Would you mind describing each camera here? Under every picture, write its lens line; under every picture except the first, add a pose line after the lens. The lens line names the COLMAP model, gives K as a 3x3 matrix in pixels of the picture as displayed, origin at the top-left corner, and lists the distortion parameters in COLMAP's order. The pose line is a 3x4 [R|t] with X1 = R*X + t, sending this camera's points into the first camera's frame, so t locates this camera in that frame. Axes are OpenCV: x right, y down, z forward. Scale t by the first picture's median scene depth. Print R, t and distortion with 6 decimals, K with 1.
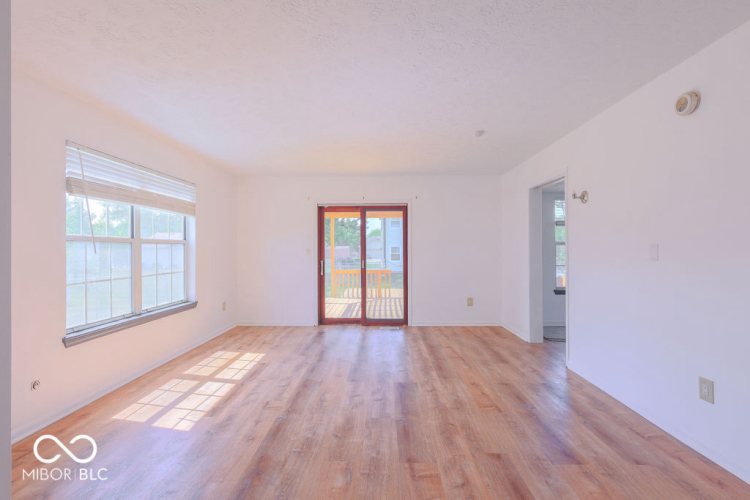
lens RADIAL K [[376.2, 0, 375.0], [0, 376.2, 250.0], [0, 0, 1]] dist [0.000428, 0.000205]
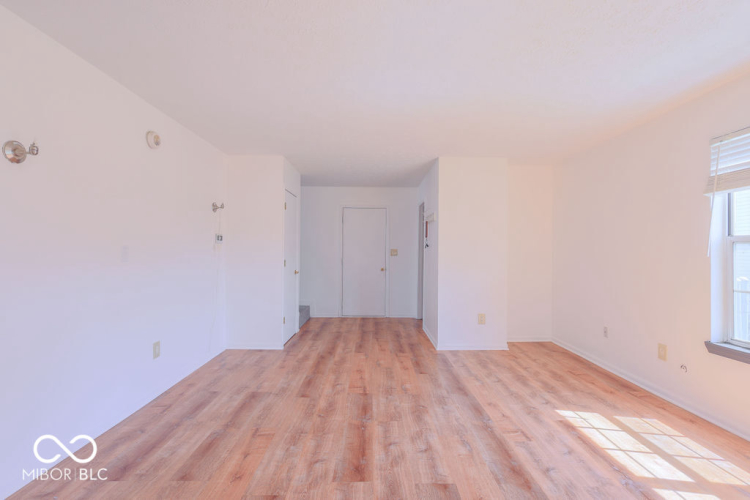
lens RADIAL K [[347.1, 0, 374.3], [0, 347.1, 249.3], [0, 0, 1]] dist [-0.000979, 0.000458]
pose [[-0.999630, -0.001321, -0.027170, 0.072961], [-0.001199, 0.999989, -0.004499, -0.002001], [0.027176, -0.004465, -0.999621, 1.827239]]
